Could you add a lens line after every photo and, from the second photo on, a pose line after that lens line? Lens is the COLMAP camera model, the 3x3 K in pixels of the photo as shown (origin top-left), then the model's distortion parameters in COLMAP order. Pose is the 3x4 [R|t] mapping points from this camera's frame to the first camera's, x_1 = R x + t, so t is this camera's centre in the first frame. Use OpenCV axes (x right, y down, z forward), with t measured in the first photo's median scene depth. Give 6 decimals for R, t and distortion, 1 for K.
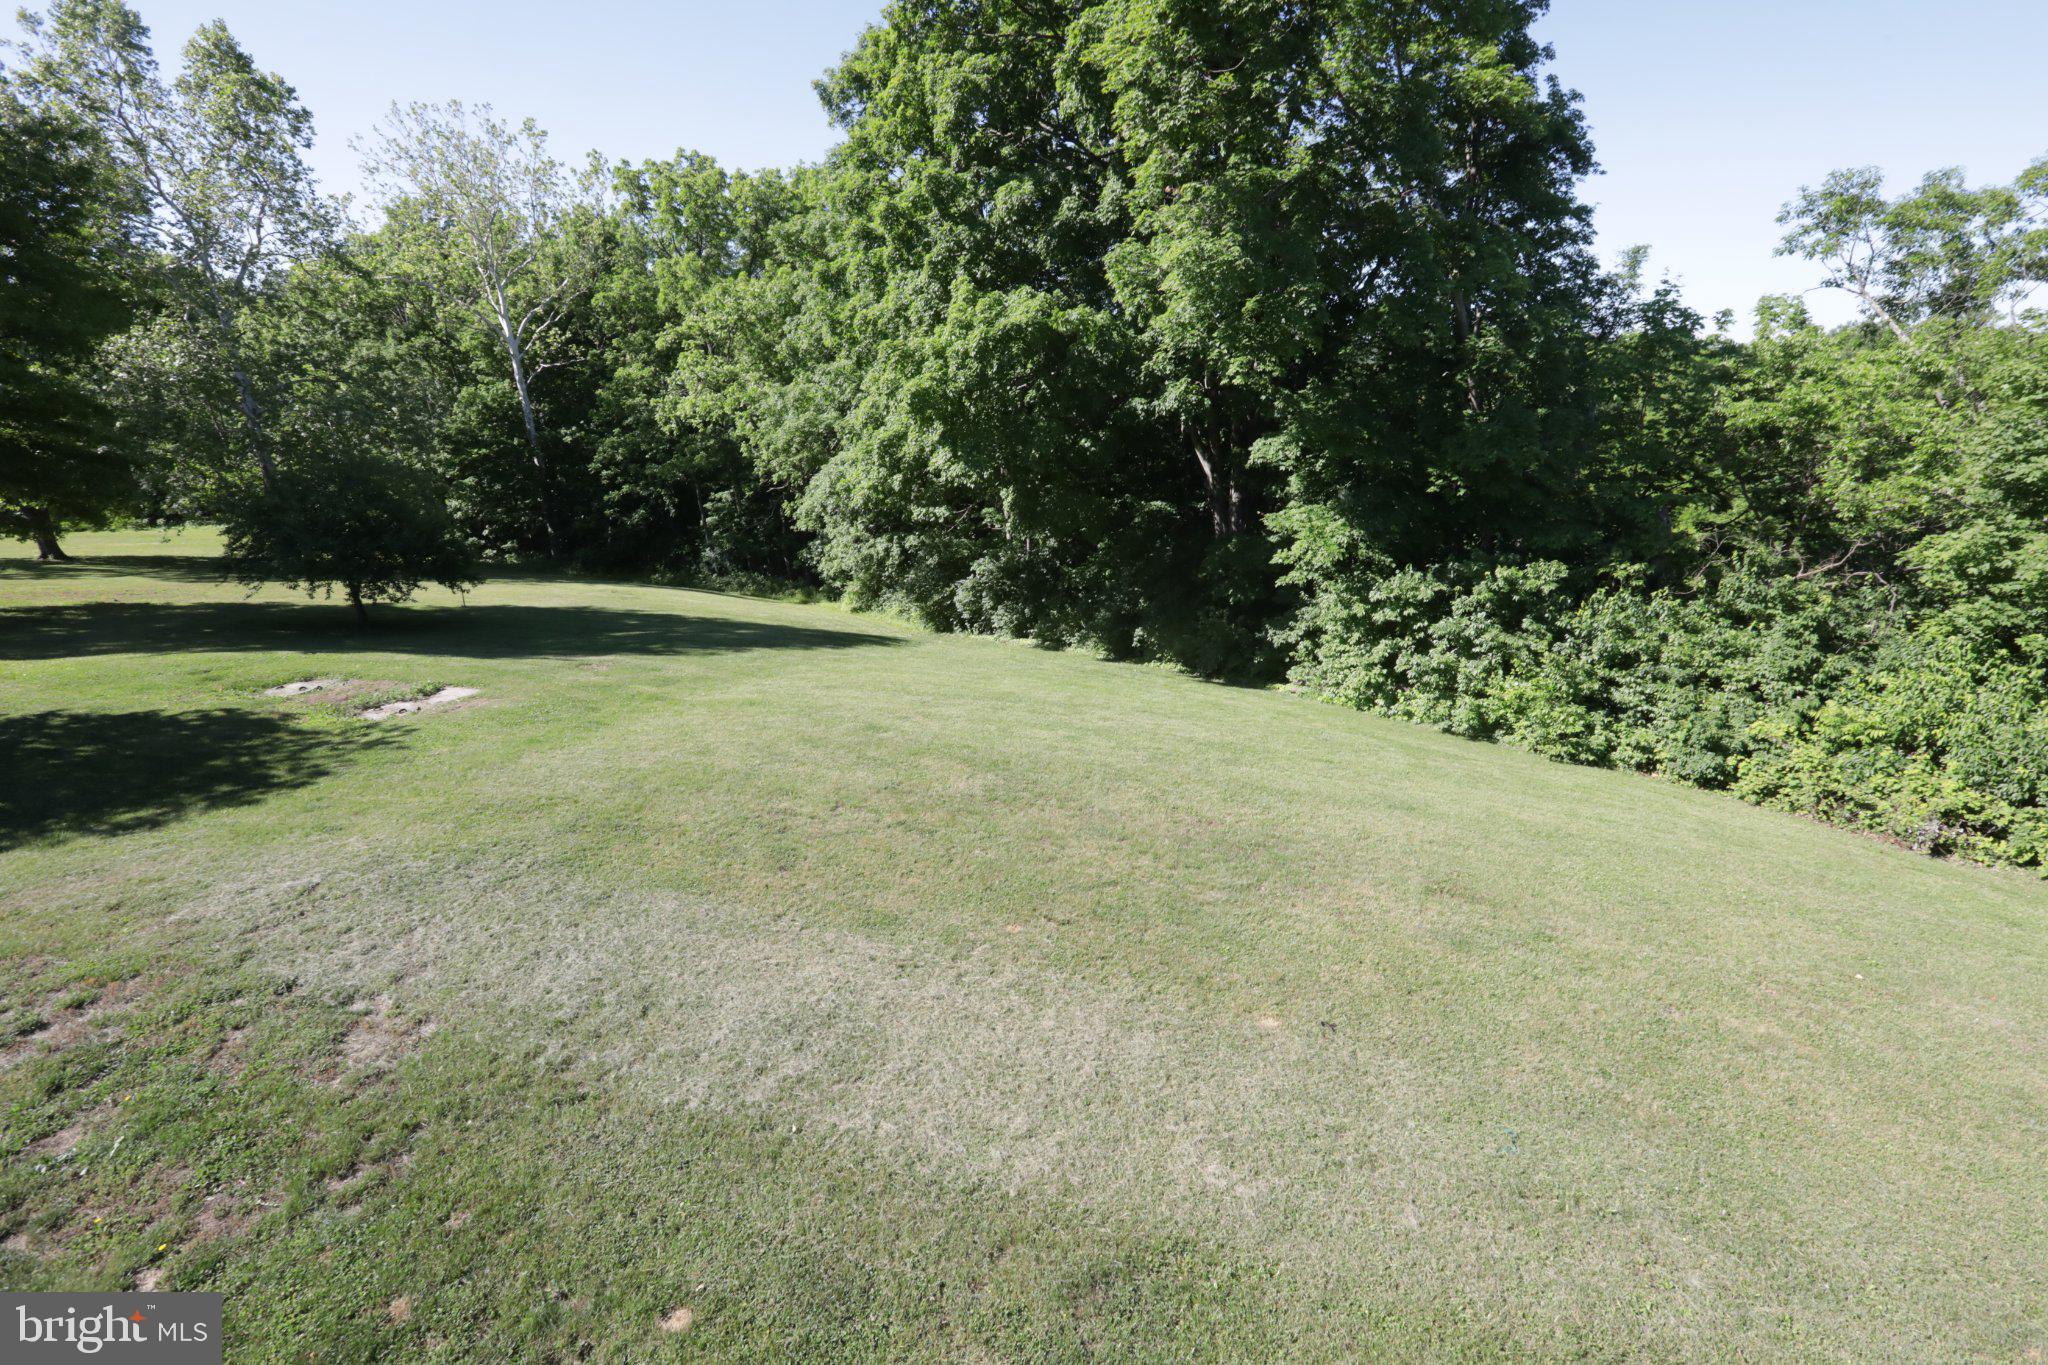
lens RADIAL K [[921.0, 0, 1043.5], [0, 921.0, 636.4], [0, 0, 1]] dist [-0.033543, 0.007575]
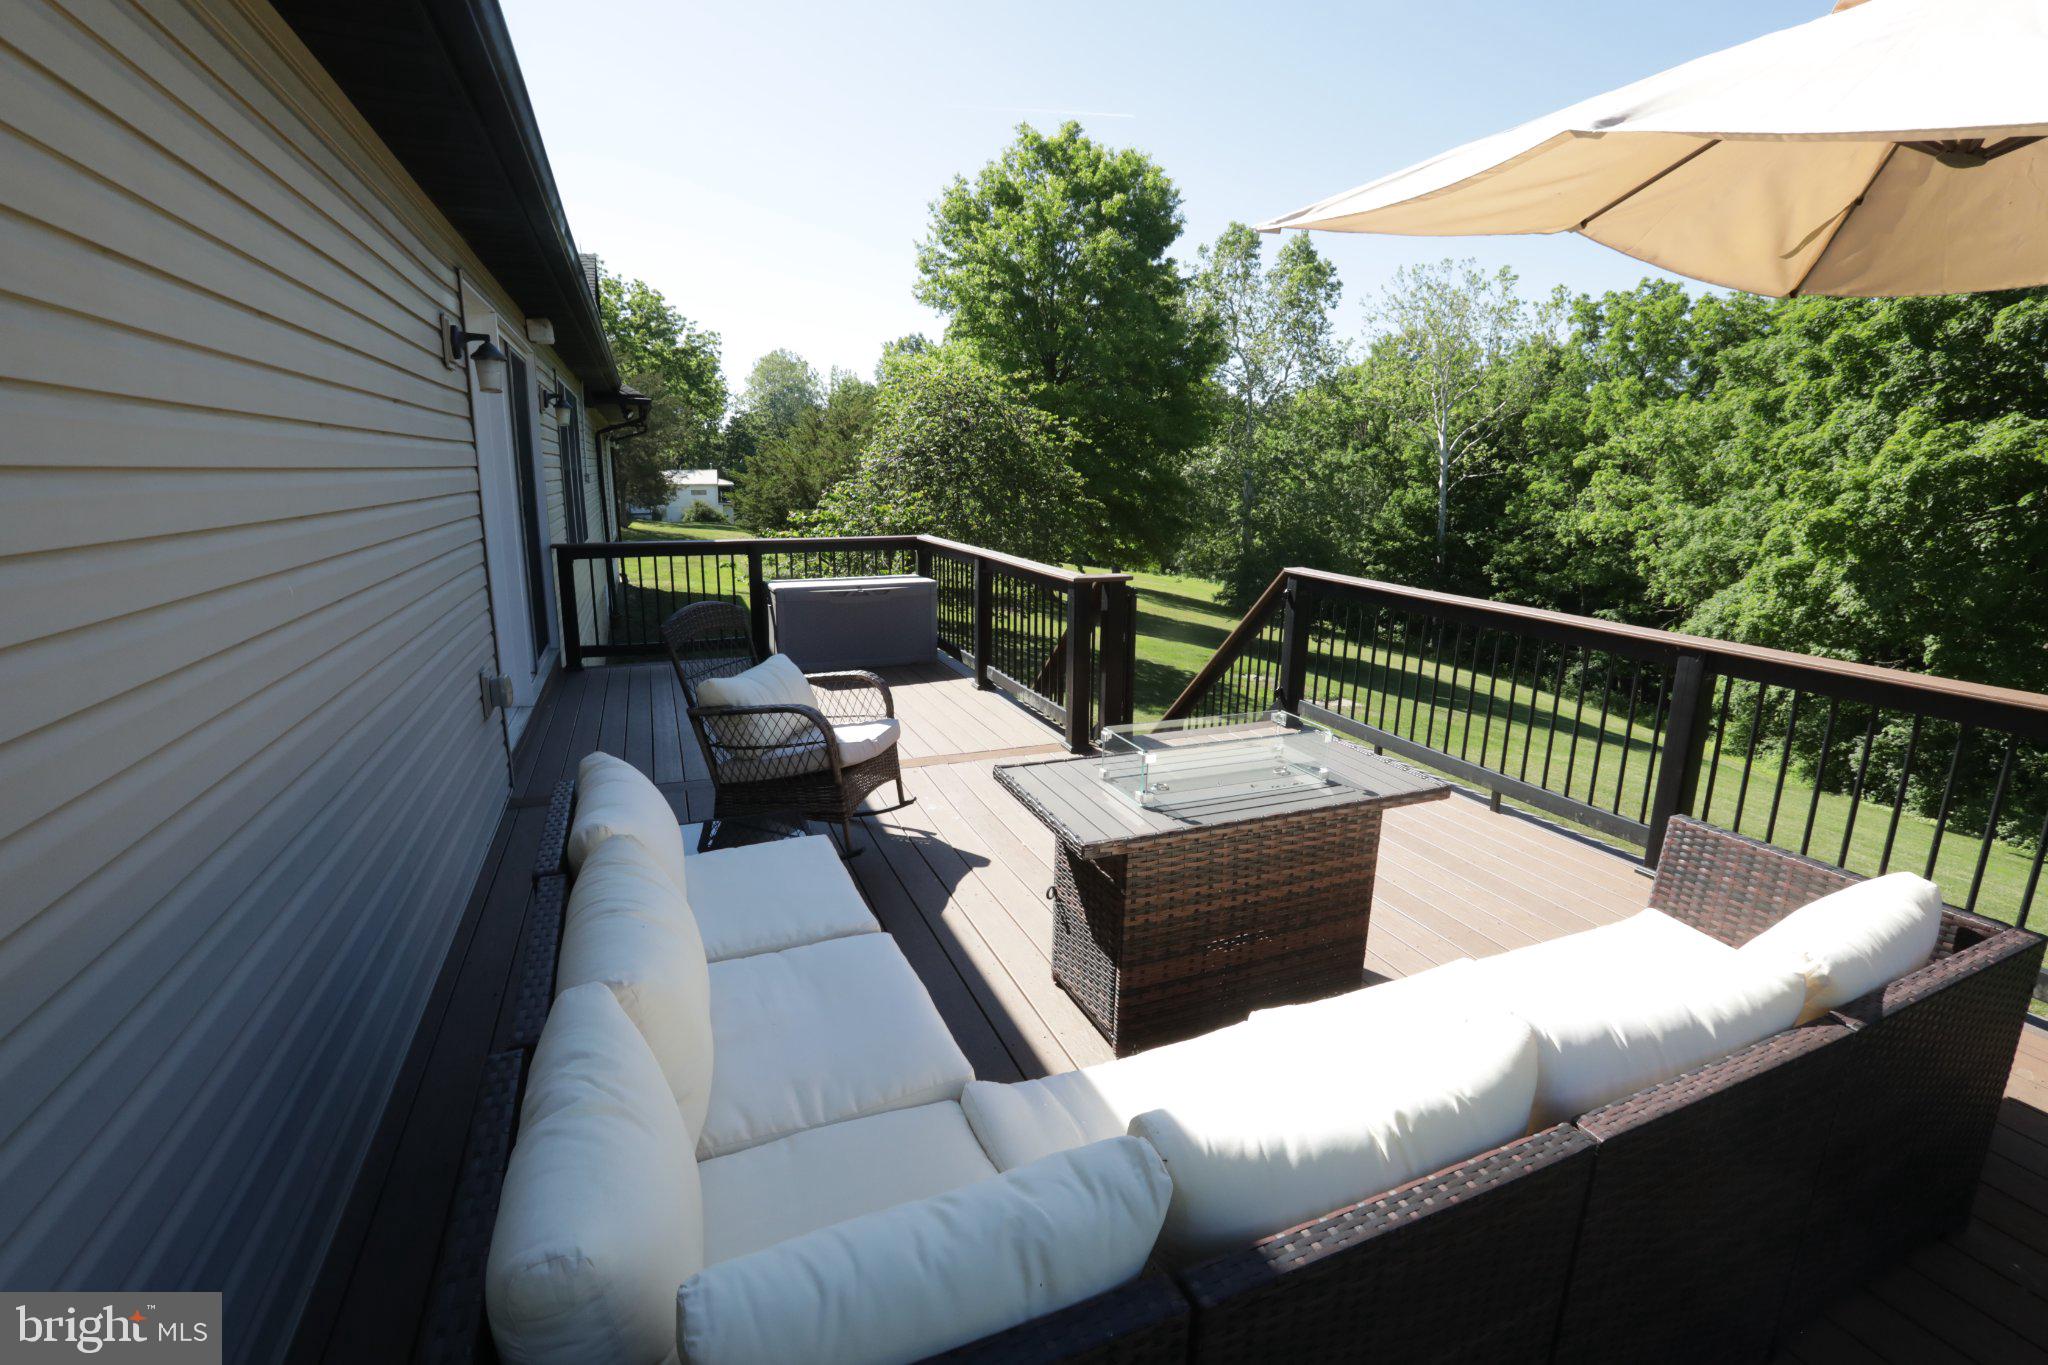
lens RADIAL K [[921.0, 0, 1042.2], [0, 921.0, 634.6], [0, 0, 1]] dist [-0.033543, 0.007575]
pose [[0.611090, 0.170491, -0.772982, 0.048842], [-0.260478, 0.965454, 0.007019, 0.026043], [0.747476, 0.197056, 0.634389, -0.090771]]
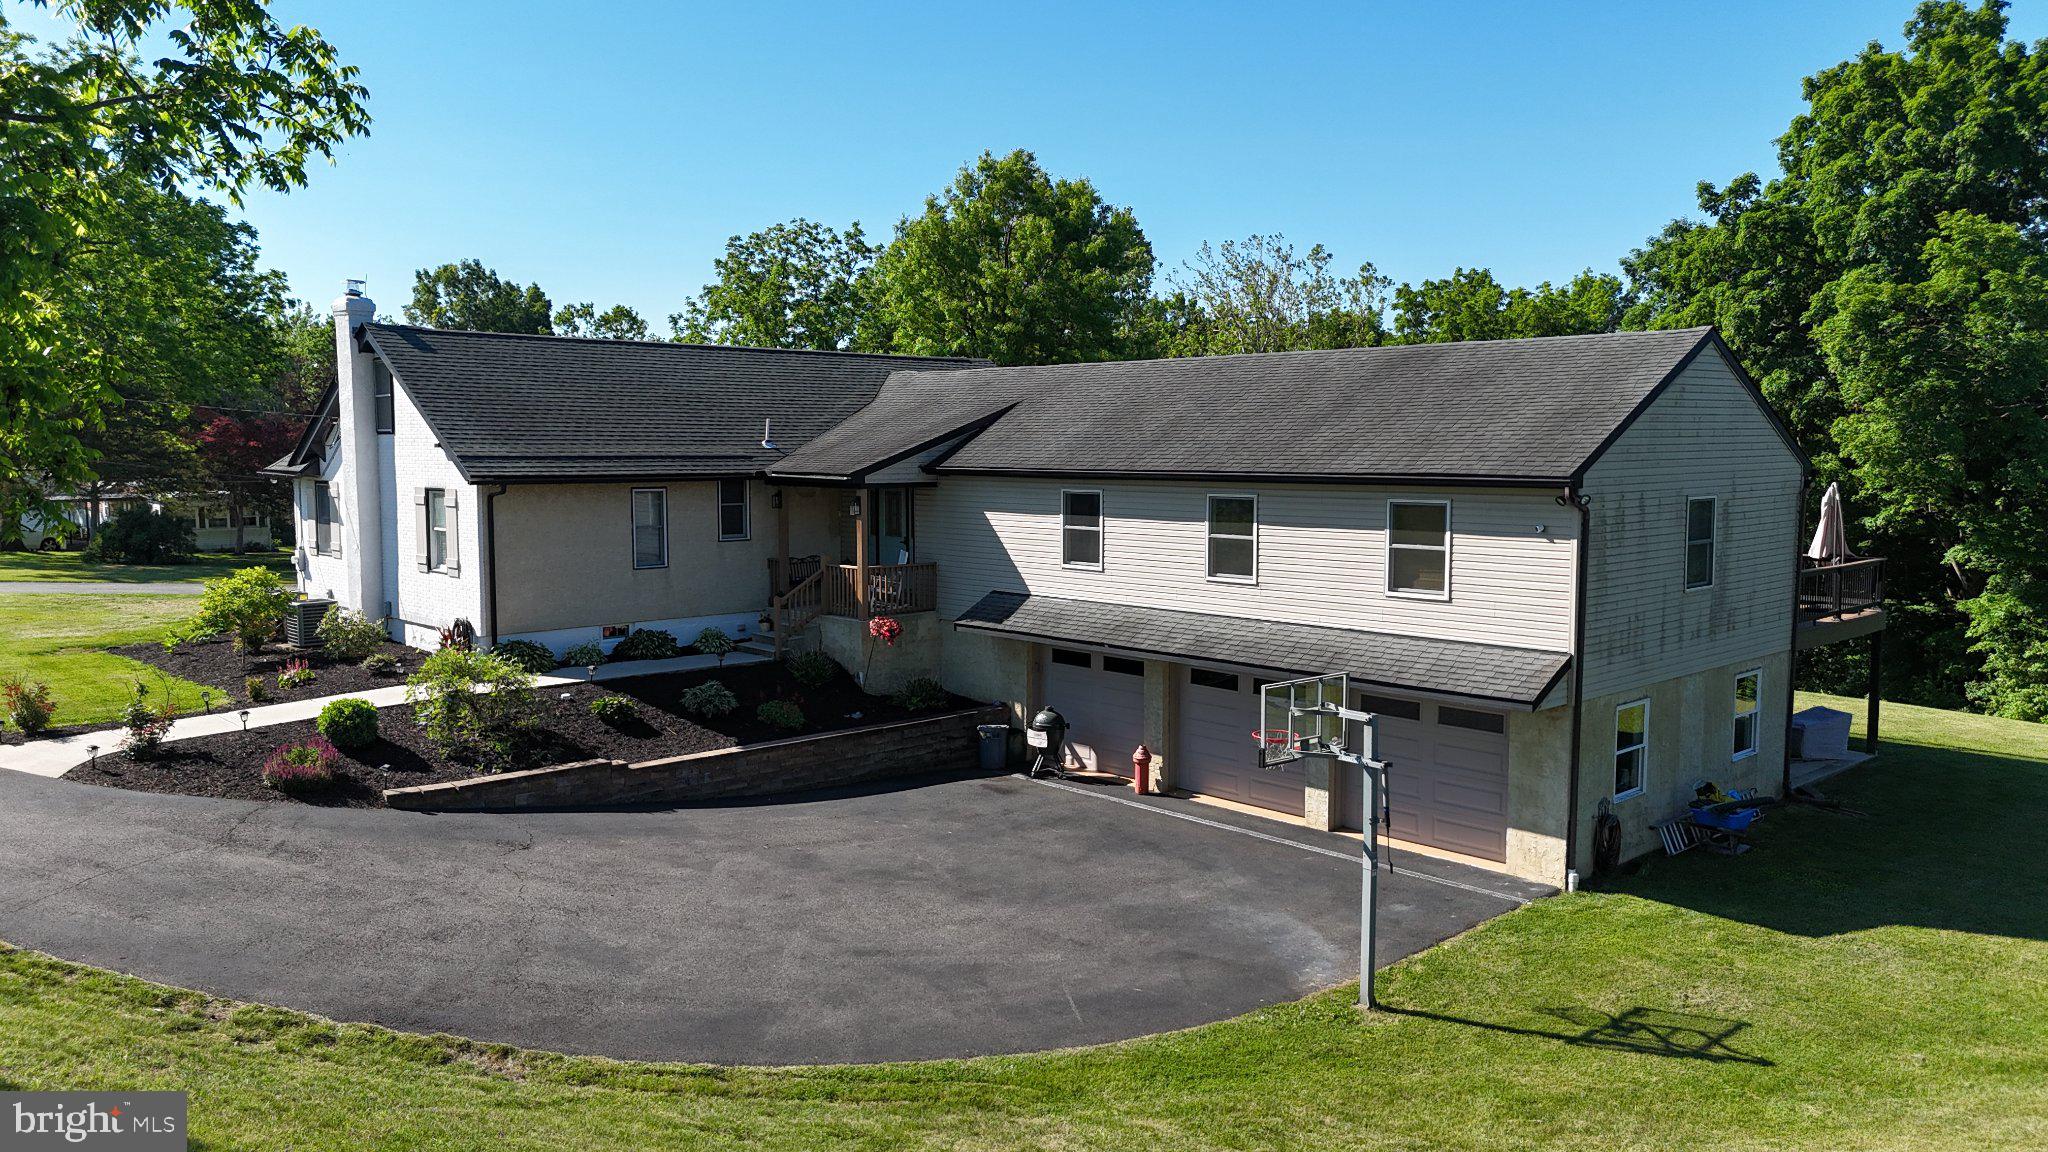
lens RADIAL K [[1506.8, 0, 1024.8], [0, 1506.8, 566.5], [0, 0, 1]] dist [0.066398, -0.045221]
pose [[0.857446, 0.052011, -0.511939, 0.094373], [-0.156148, 0.974266, -0.162551, 0.183419], [0.490310, 0.219317, 0.843502, -0.738884]]
